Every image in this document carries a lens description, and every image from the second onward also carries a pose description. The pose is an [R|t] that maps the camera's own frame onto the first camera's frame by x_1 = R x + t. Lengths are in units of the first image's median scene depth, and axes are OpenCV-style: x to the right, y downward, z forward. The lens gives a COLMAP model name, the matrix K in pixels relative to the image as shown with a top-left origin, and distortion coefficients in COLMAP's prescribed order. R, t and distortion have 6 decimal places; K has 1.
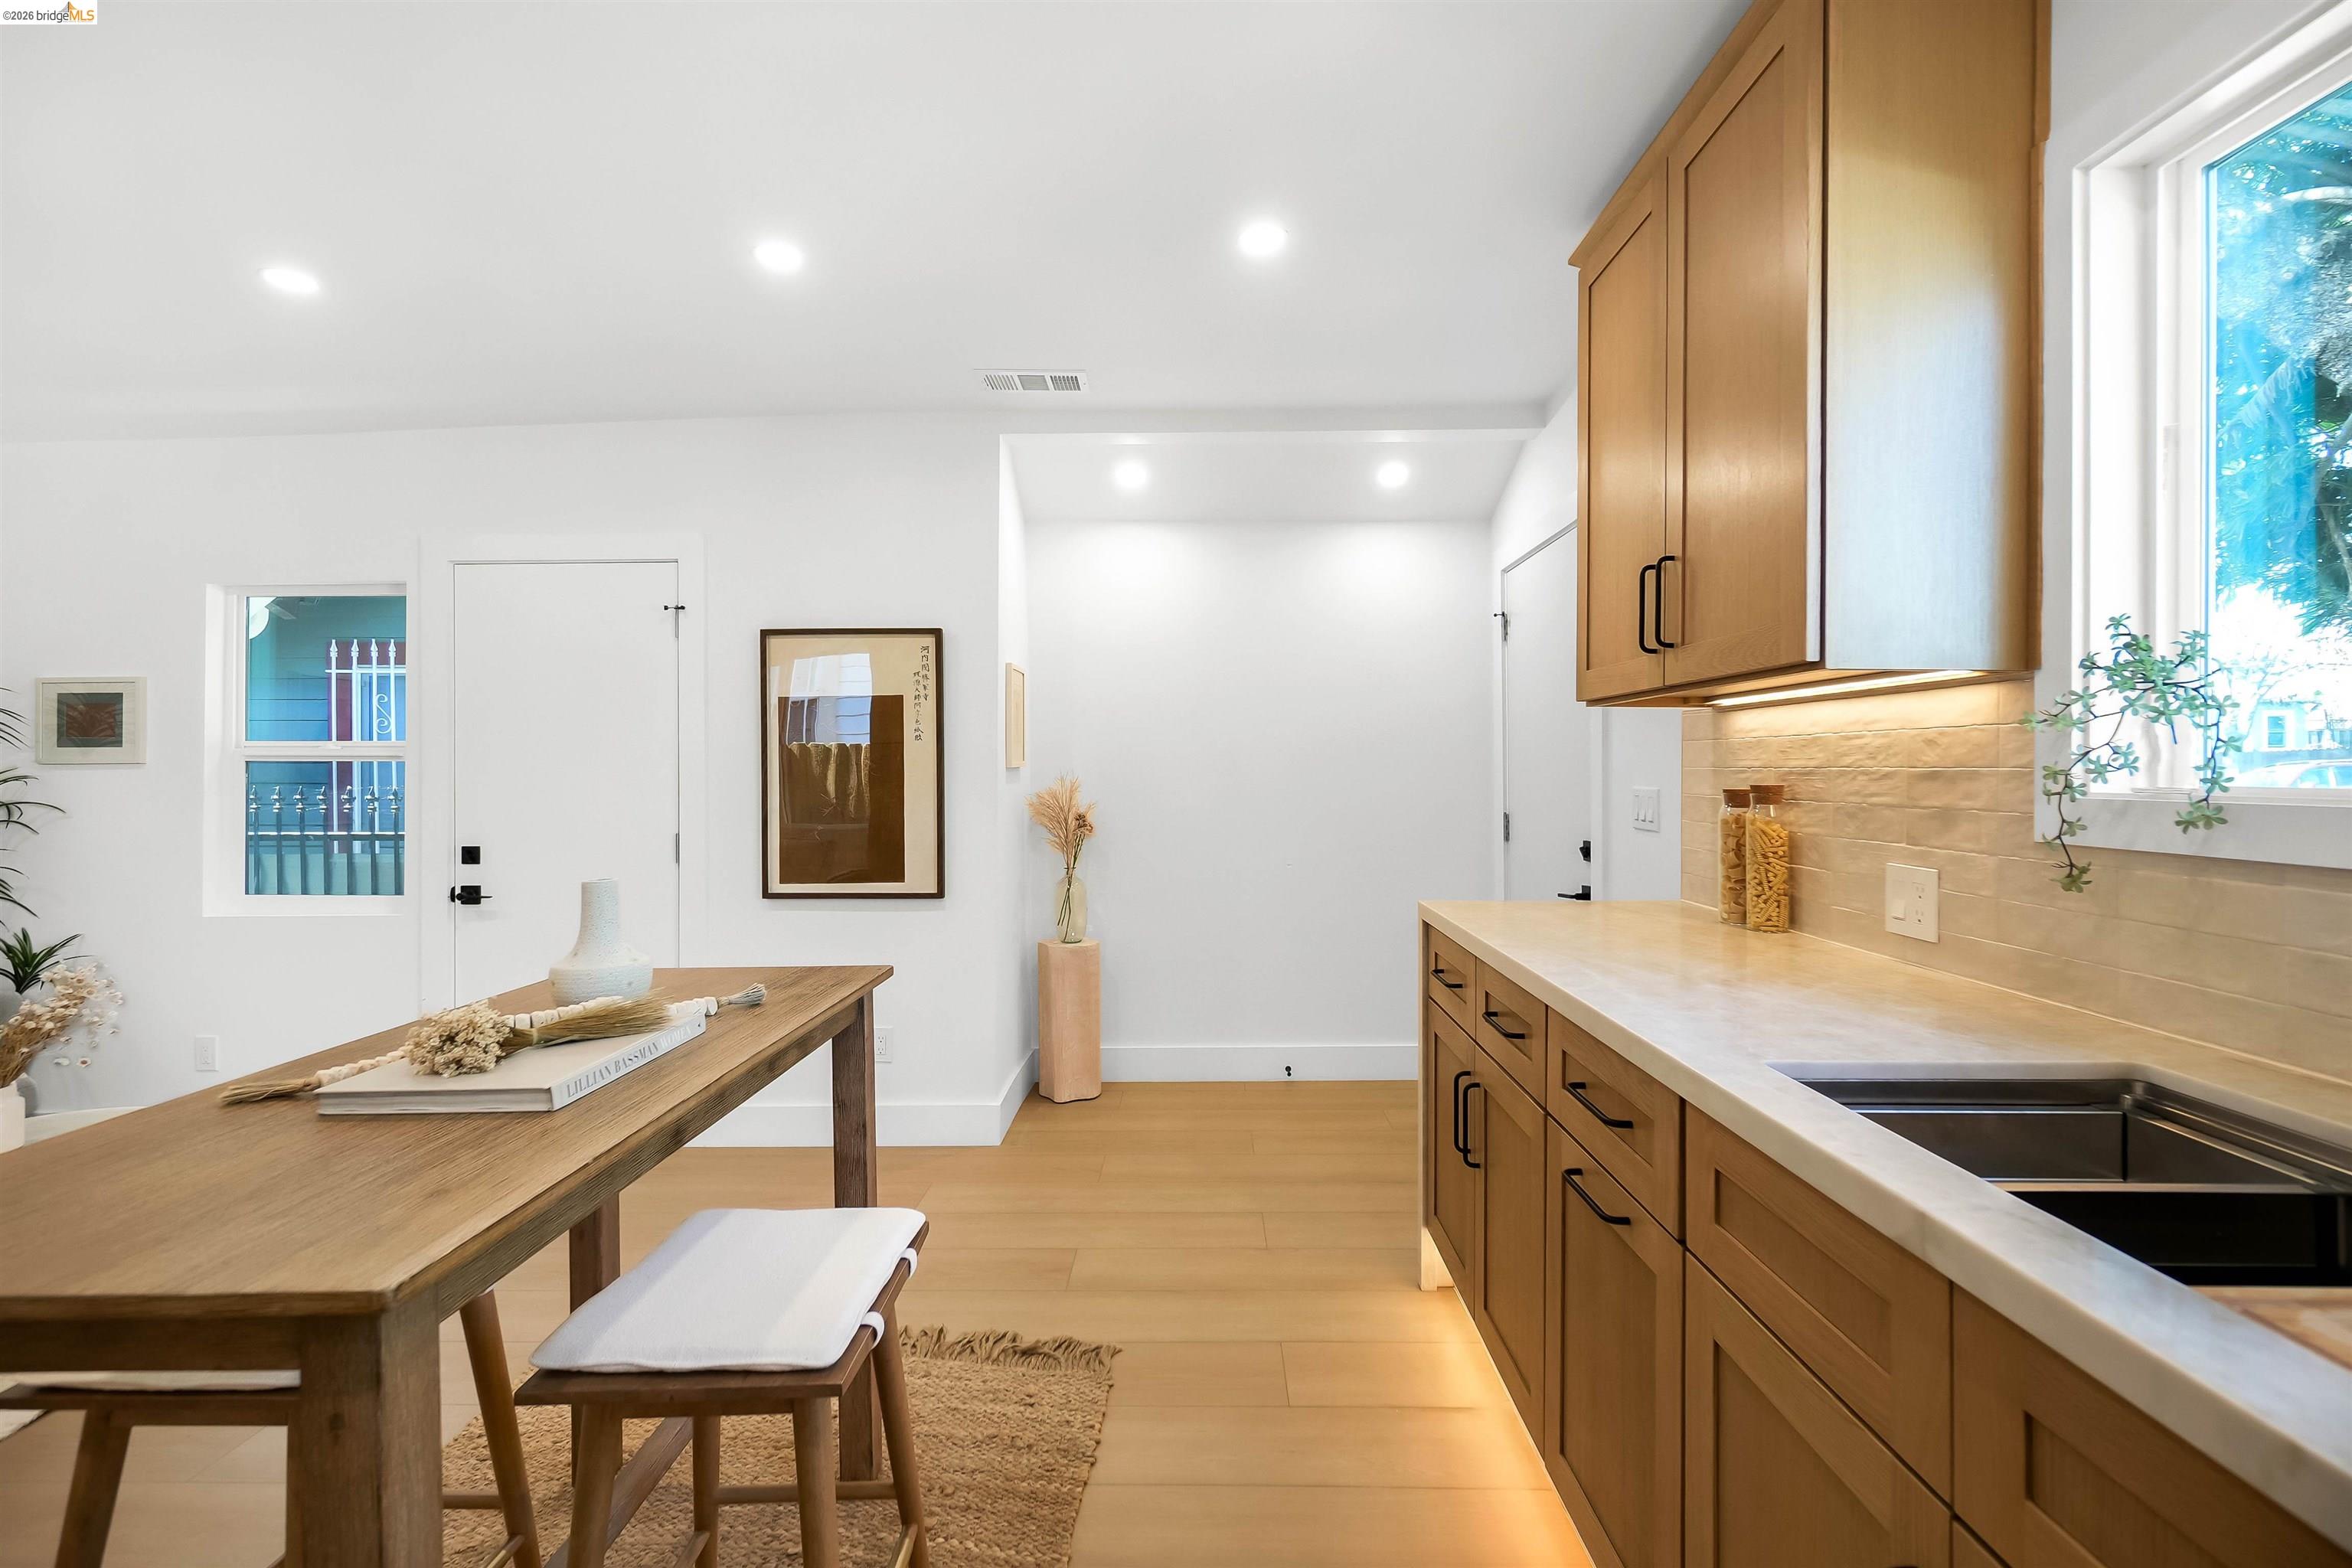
lens RADIAL K [[1032.9, 0, 1174.2], [0, 1032.9, 769.6], [0, 0, 1]] dist [-0.009469, 0.002519]
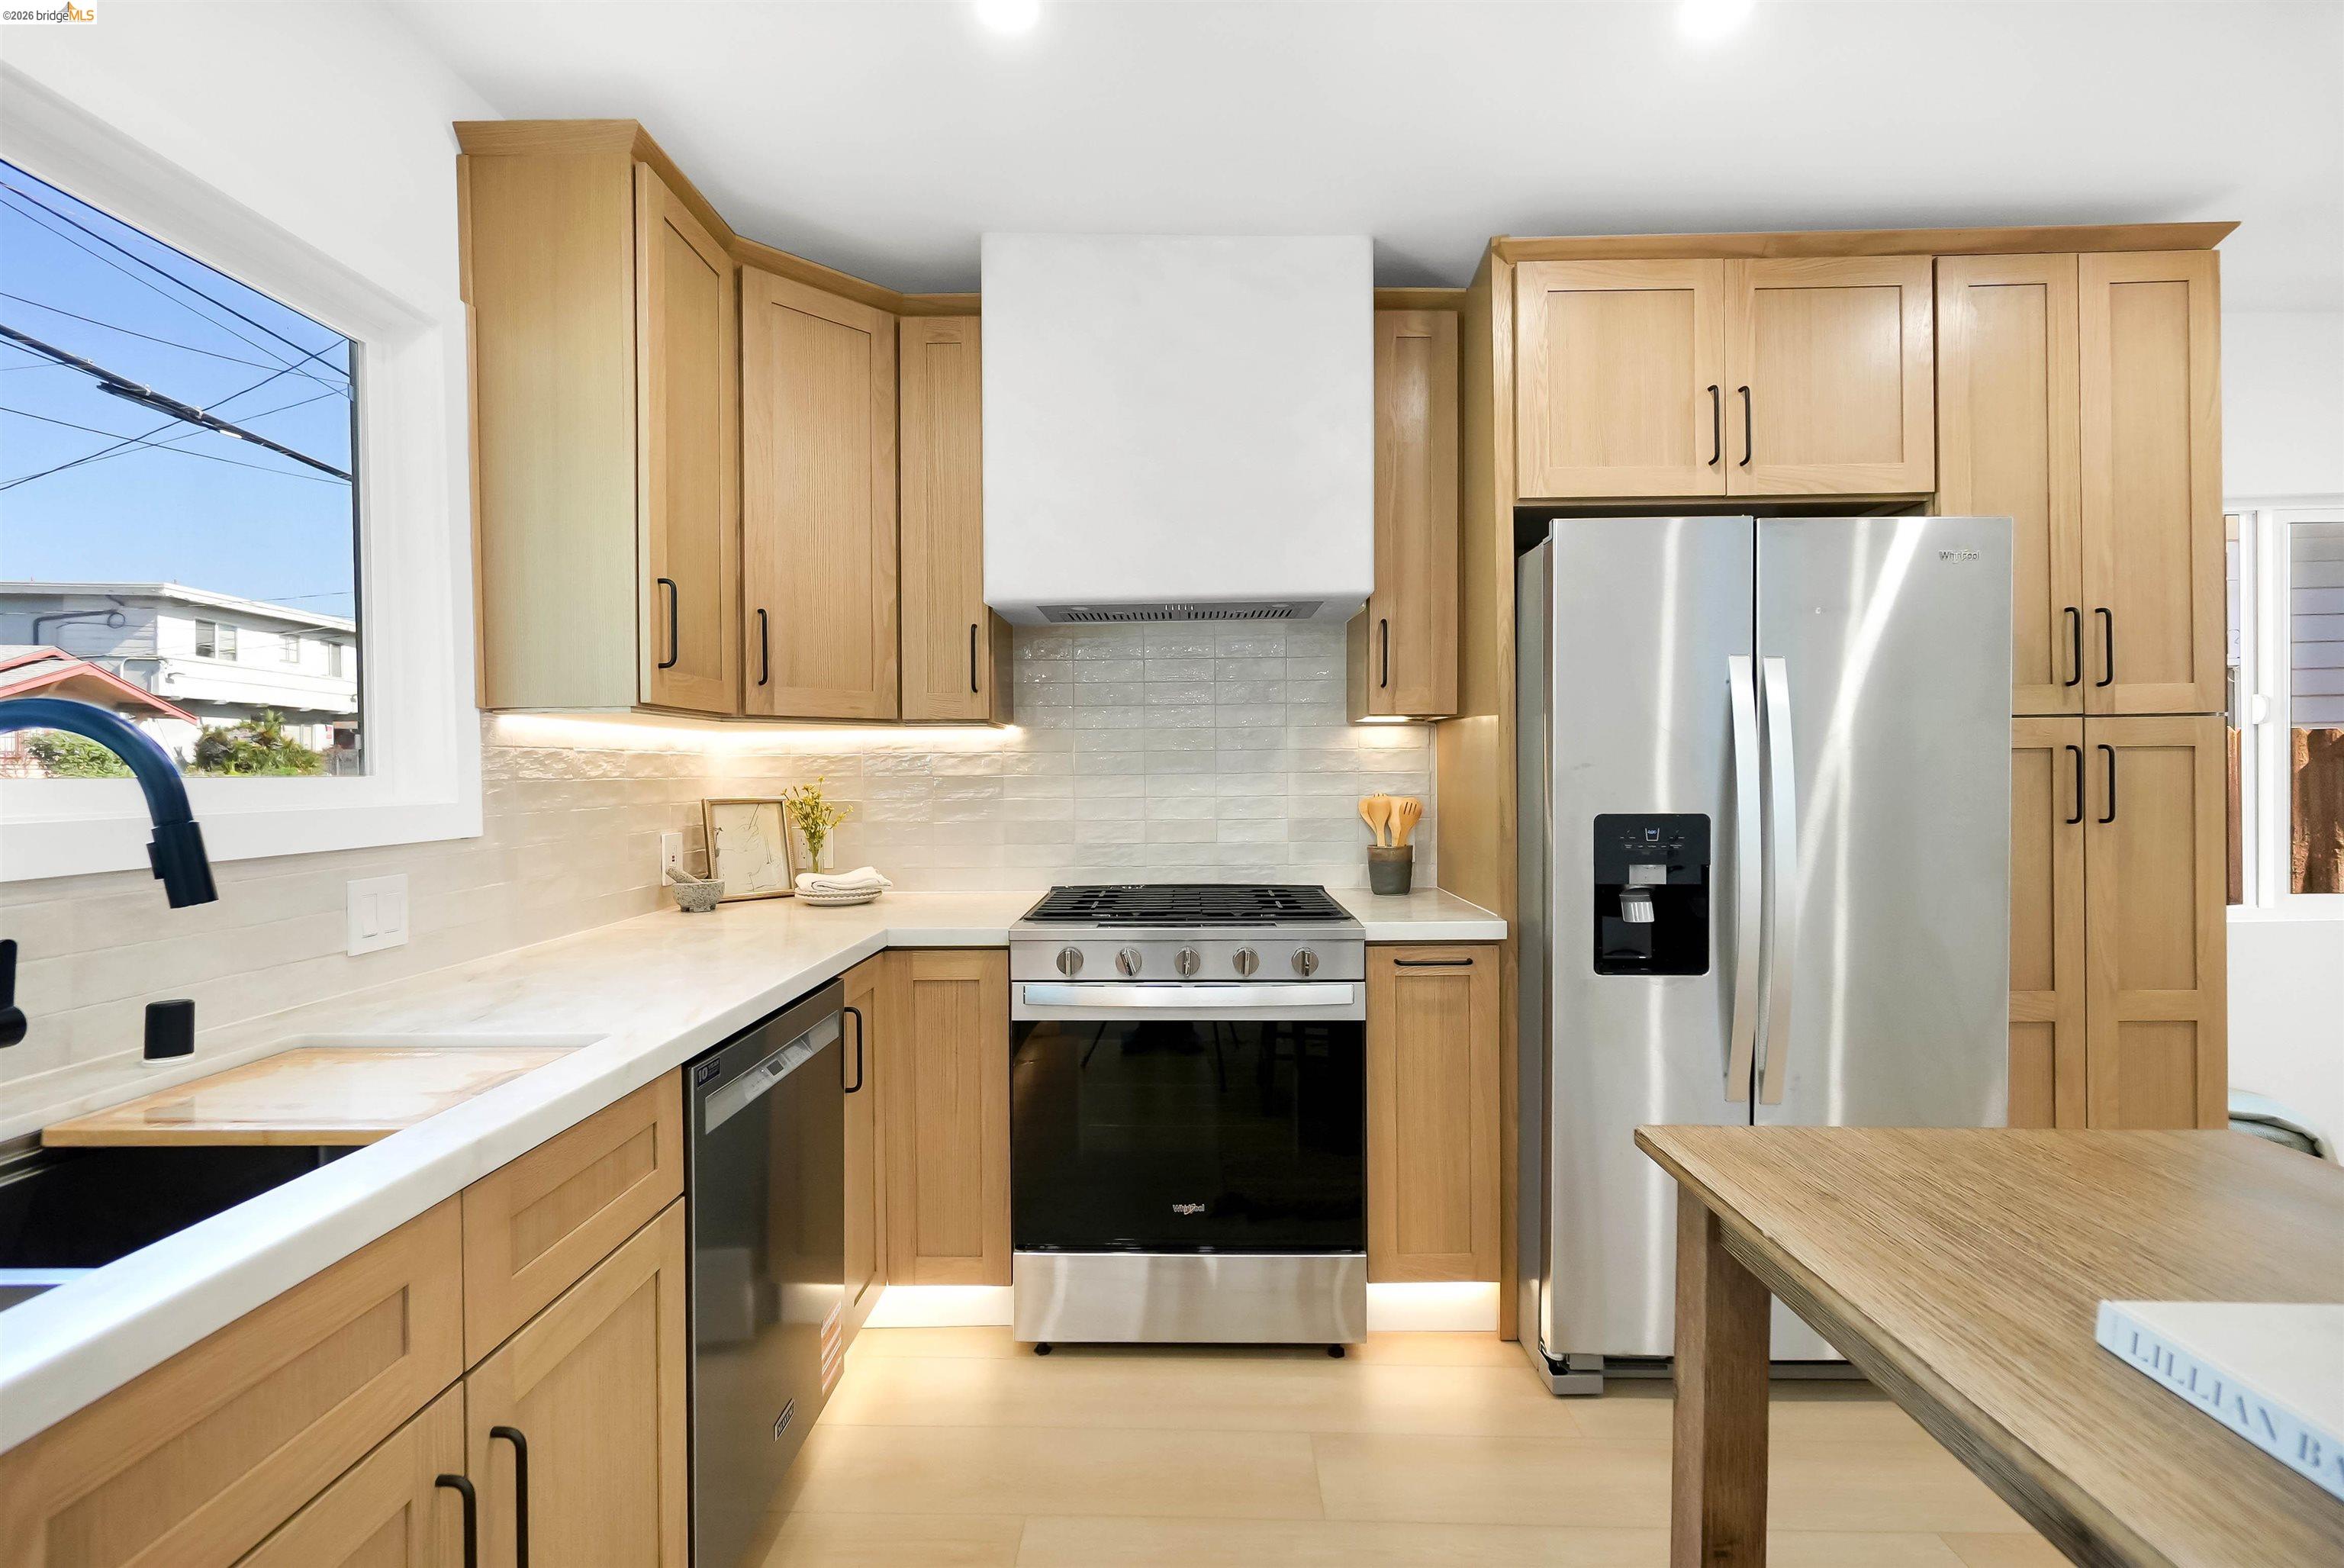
lens RADIAL K [[1032.0, 0, 1176.9], [0, 1032.0, 773.7], [0, 0, 1]] dist [-0.007942, 0.002411]
pose [[-0.999917, 0.012794, -0.001430, -0.040304], [0.012788, 0.999908, 0.004542, -0.003596], [0.001488, 0.004523, -0.999989, 0.872691]]
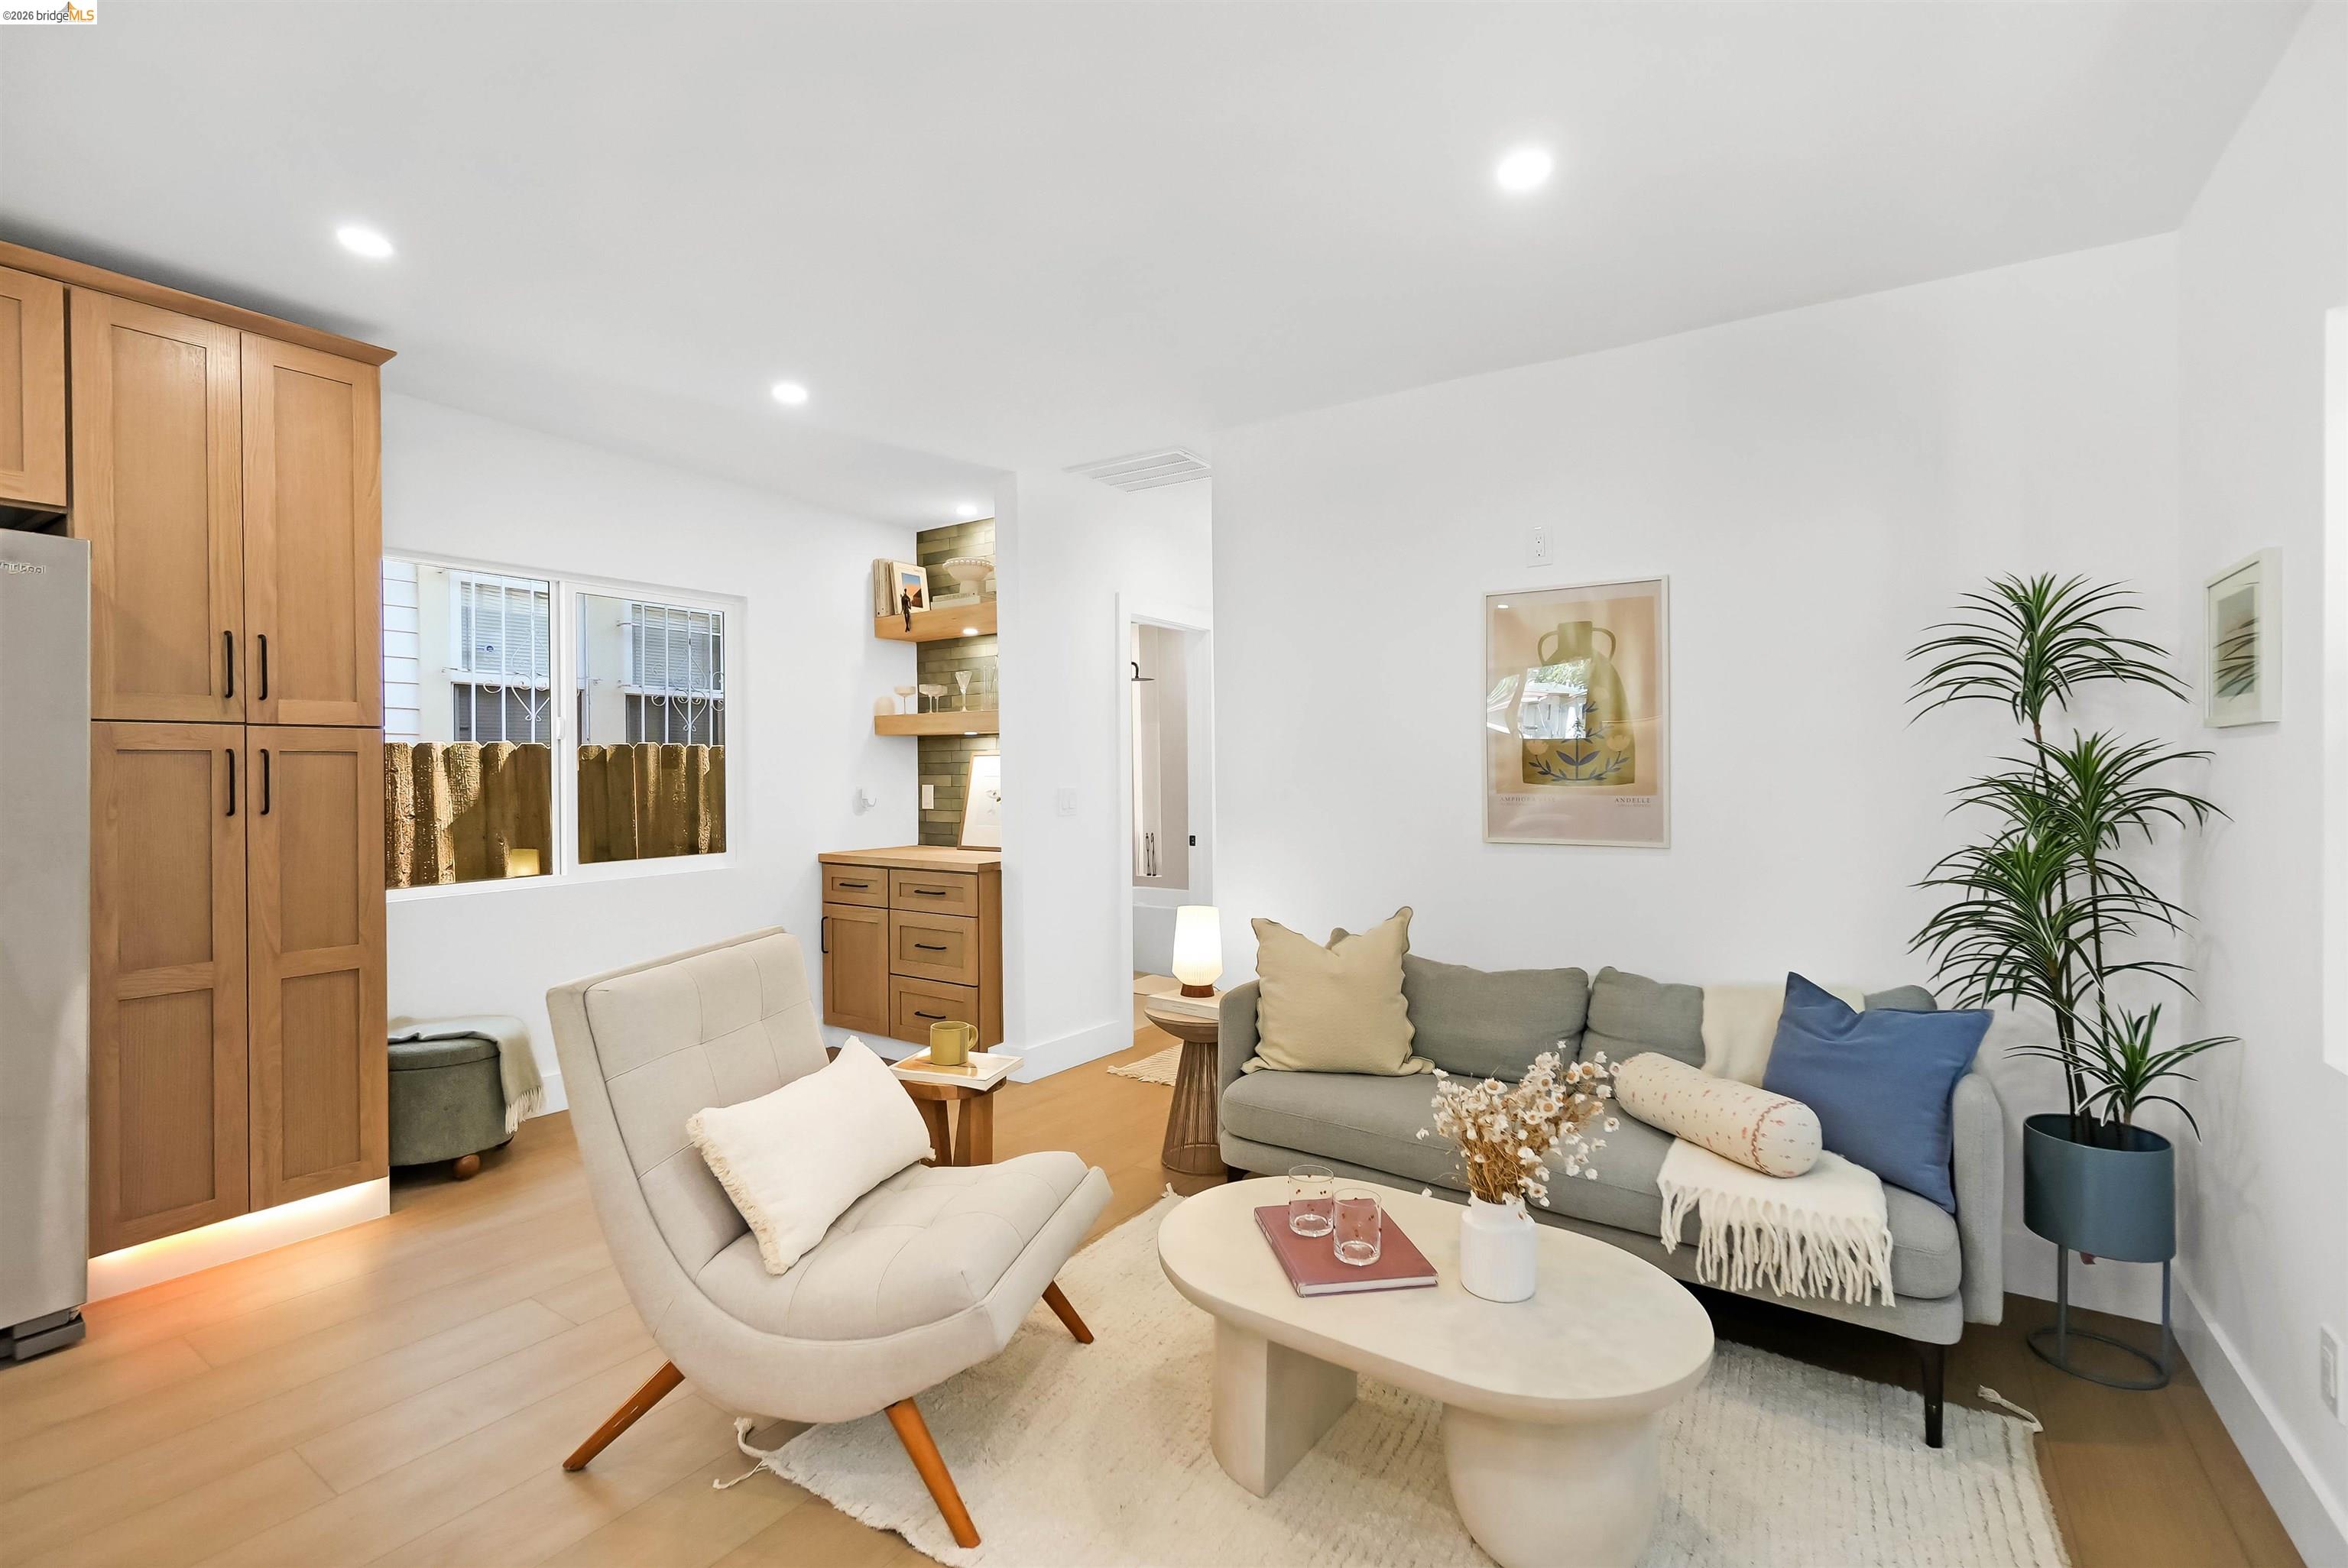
lens RADIAL K [[1033.6, 0, 1165.5], [0, 1033.6, 768.9], [0, 0, 1]] dist [-0.007942, 0.002411]
pose [[-0.546336, 0.002398, -0.837562, -0.569463], [0.004757, 0.999989, -0.000239, 0.014820], [0.837552, -0.004115, -0.546342, 1.463297]]
